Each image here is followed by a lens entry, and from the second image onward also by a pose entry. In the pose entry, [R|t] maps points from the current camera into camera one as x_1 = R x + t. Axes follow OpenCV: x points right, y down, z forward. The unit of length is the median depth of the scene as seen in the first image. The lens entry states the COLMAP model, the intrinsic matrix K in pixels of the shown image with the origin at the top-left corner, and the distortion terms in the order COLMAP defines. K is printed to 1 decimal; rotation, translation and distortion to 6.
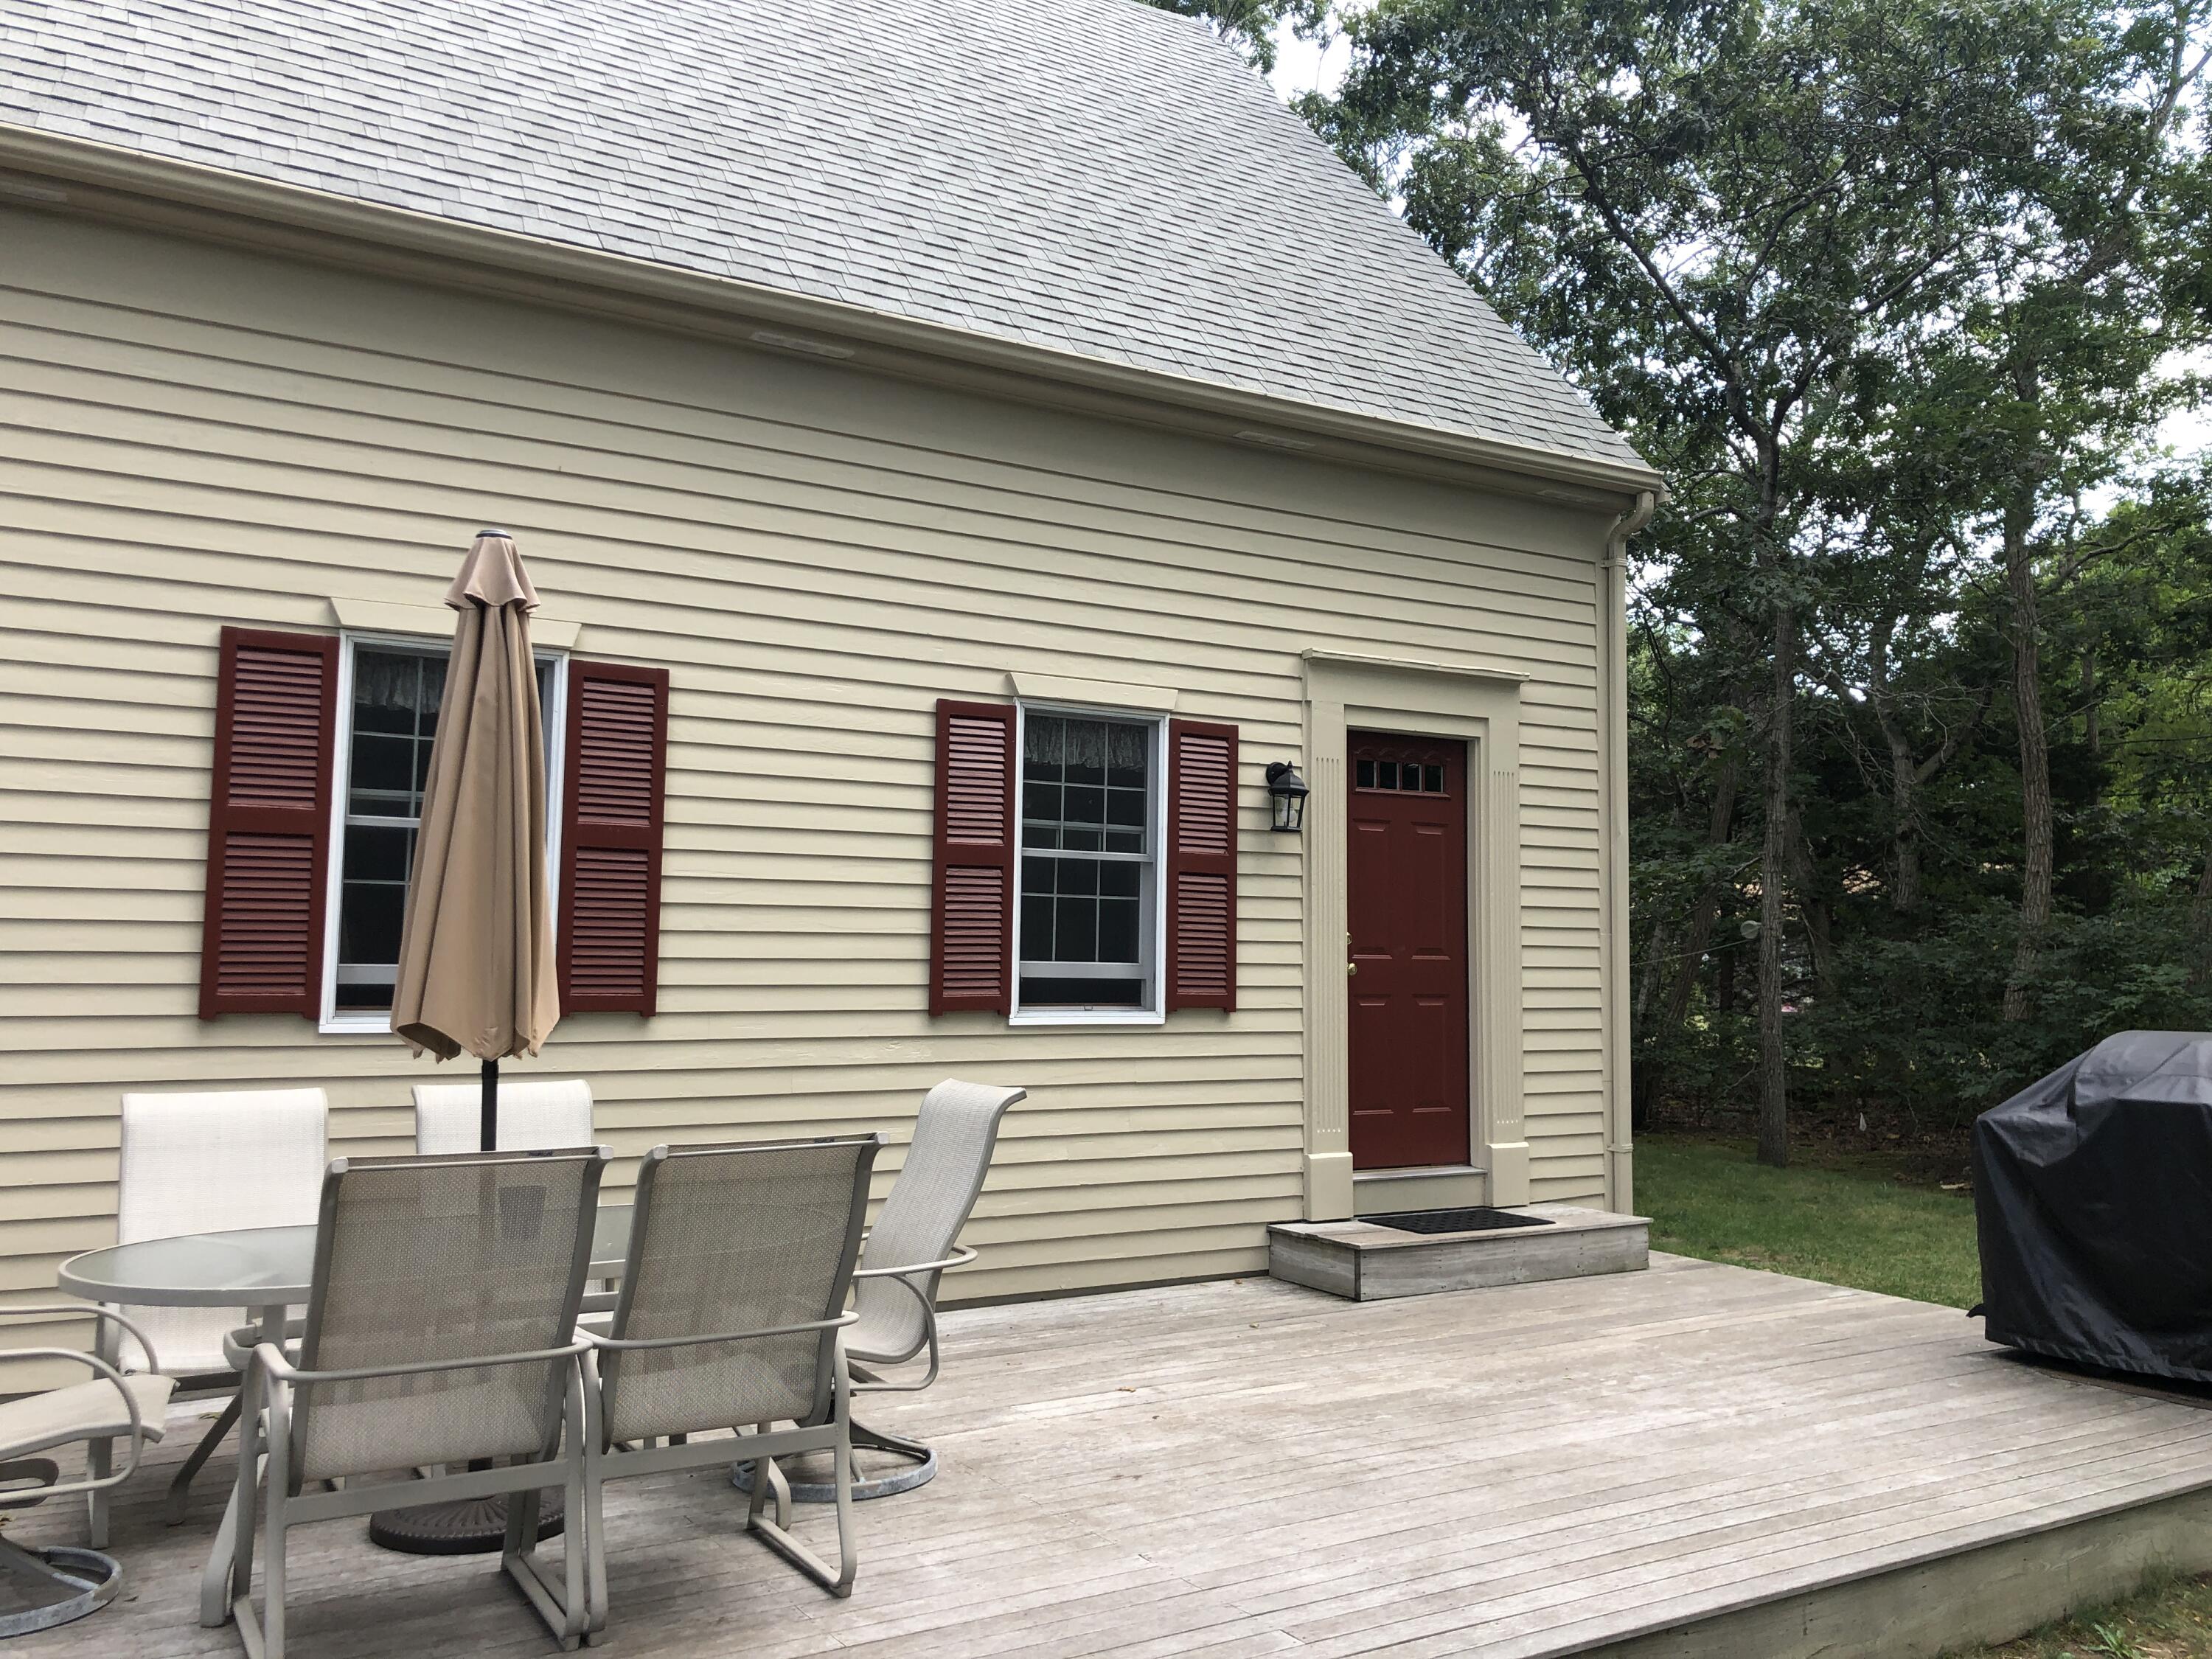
lens RADIAL K [[1806.3, 0, 1080.7], [0, 1806.3, 796.3], [0, 0, 1]] dist [0.152460, -0.346904]
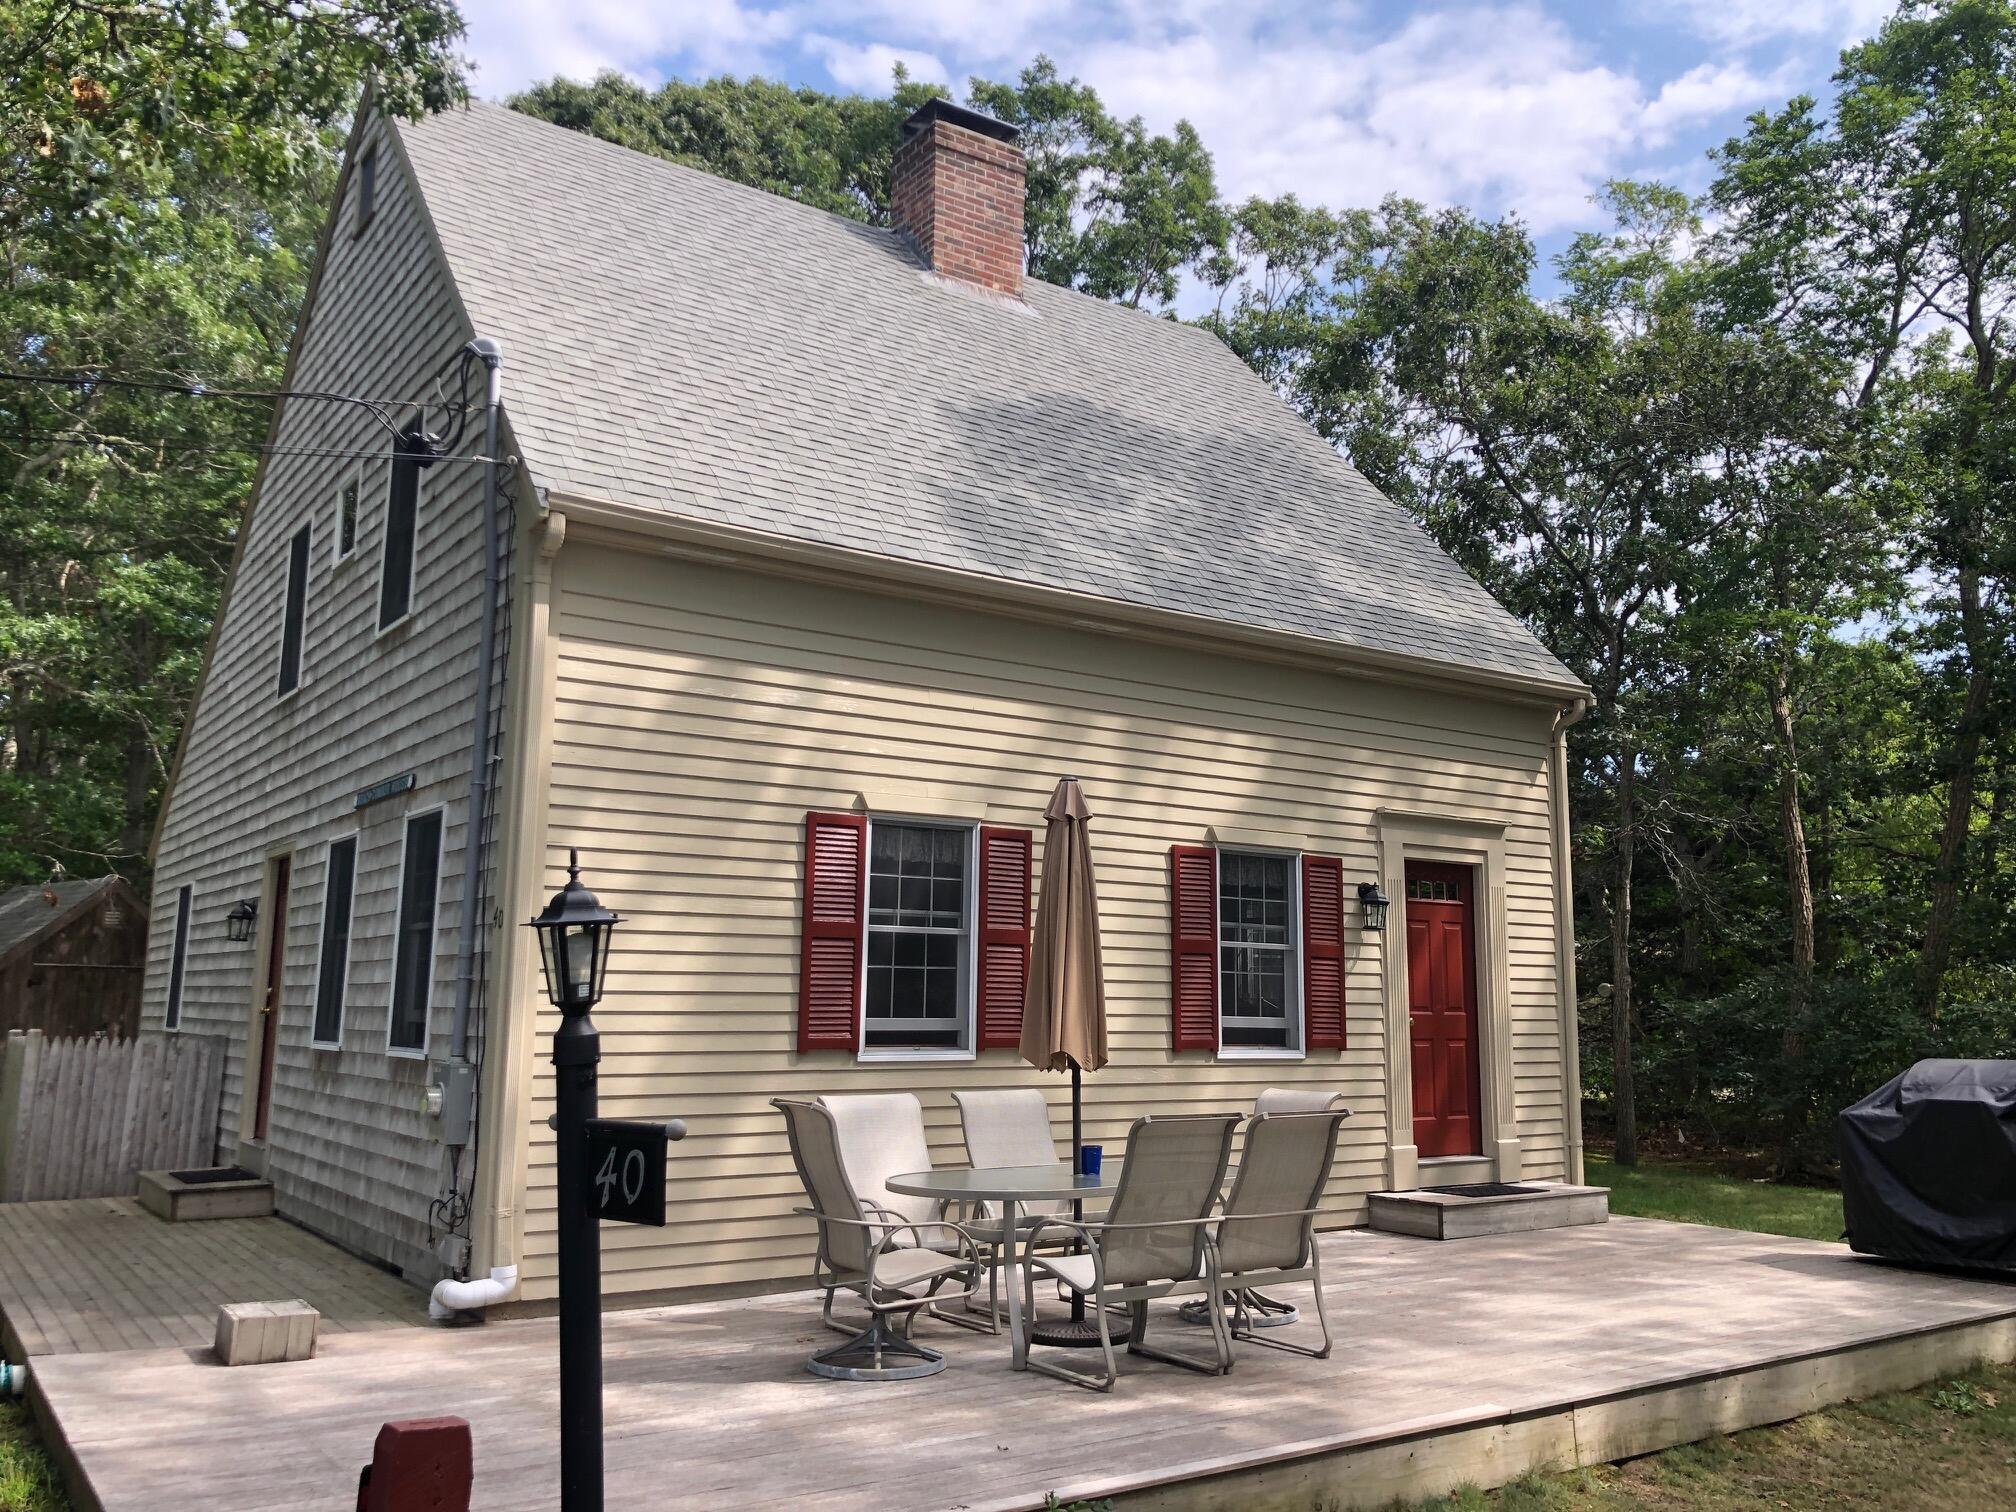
lens RADIAL K [[1641.8, 0, 1008.0], [0, 1641.8, 756.0], [0, 0, 1]] dist [0.127329, -0.253257]
pose [[0.997676, 0.008151, 0.067651, -0.292278], [-0.003873, 0.997997, -0.063139, -0.037585], [-0.068030, 0.062731, 0.995709, -0.370204]]
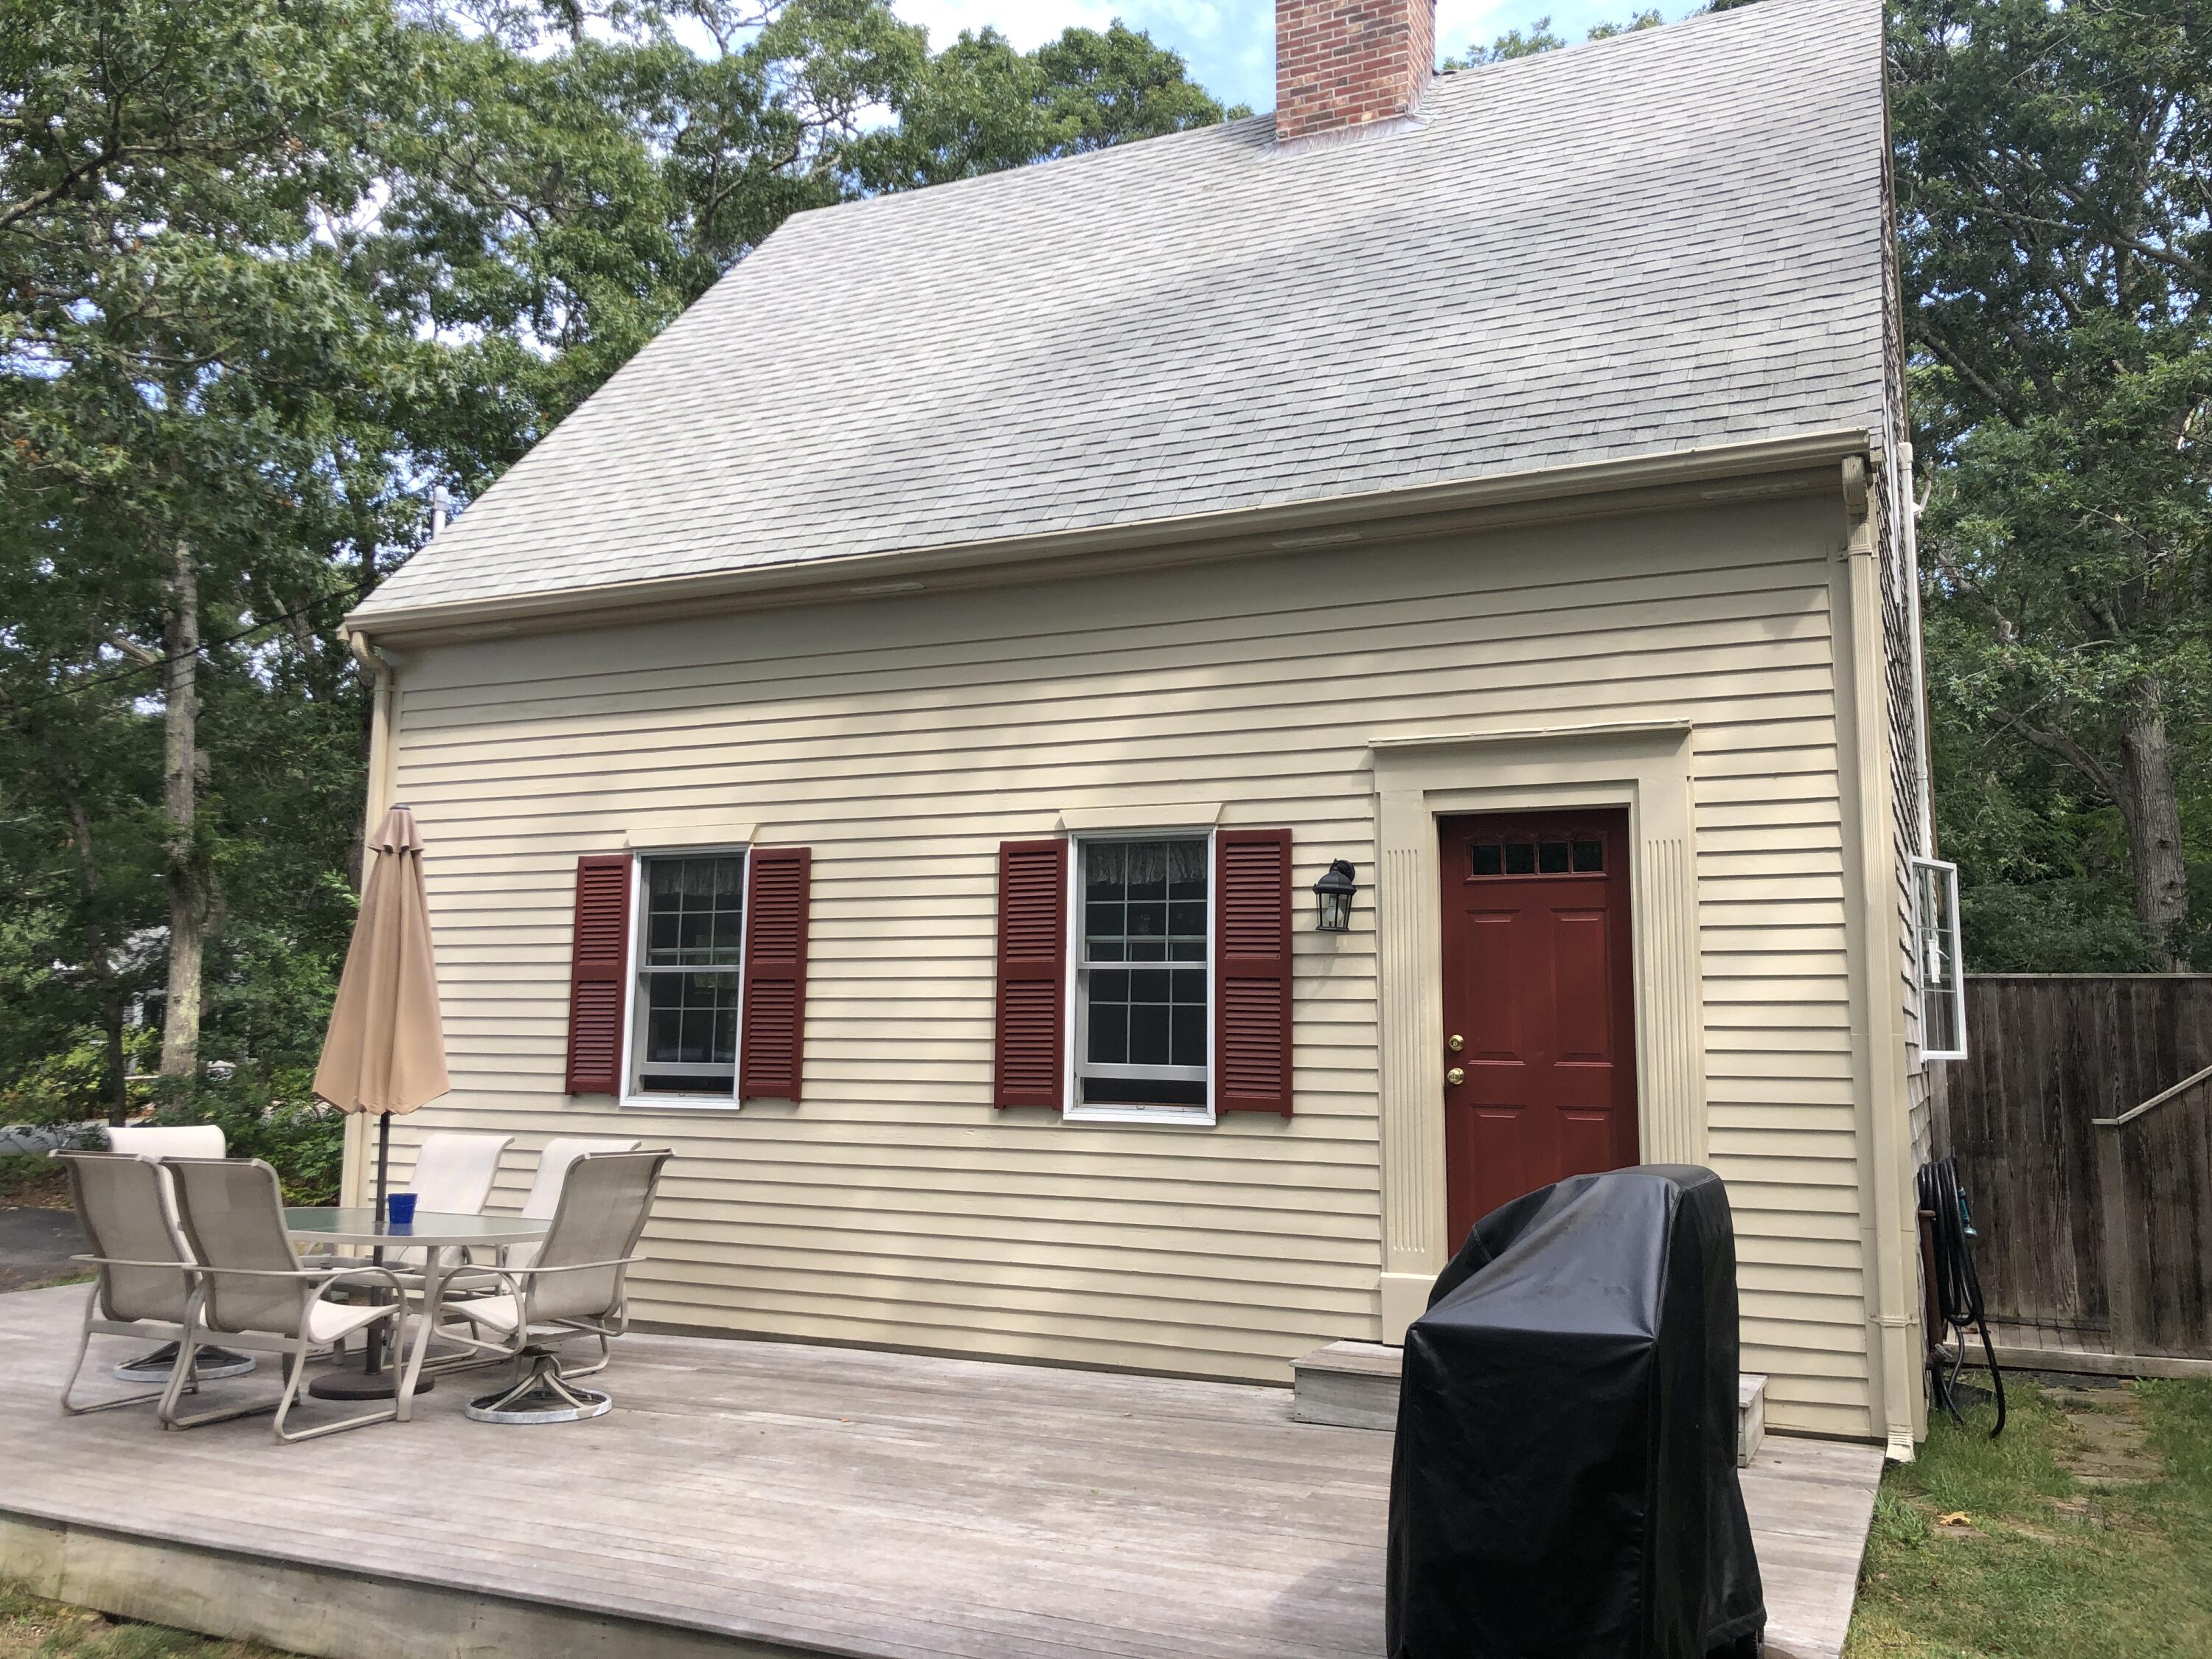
lens RADIAL K [[1785.8, 0, 1068.2], [0, 1785.8, 822.0], [0, 0, 1]] dist [0.102698, -0.145635]
pose [[0.552267, -0.115160, -0.825675, 0.859757], [0.061340, 0.993342, -0.097517, 0.047388], [0.831407, 0.003209, 0.555654, 0.351985]]
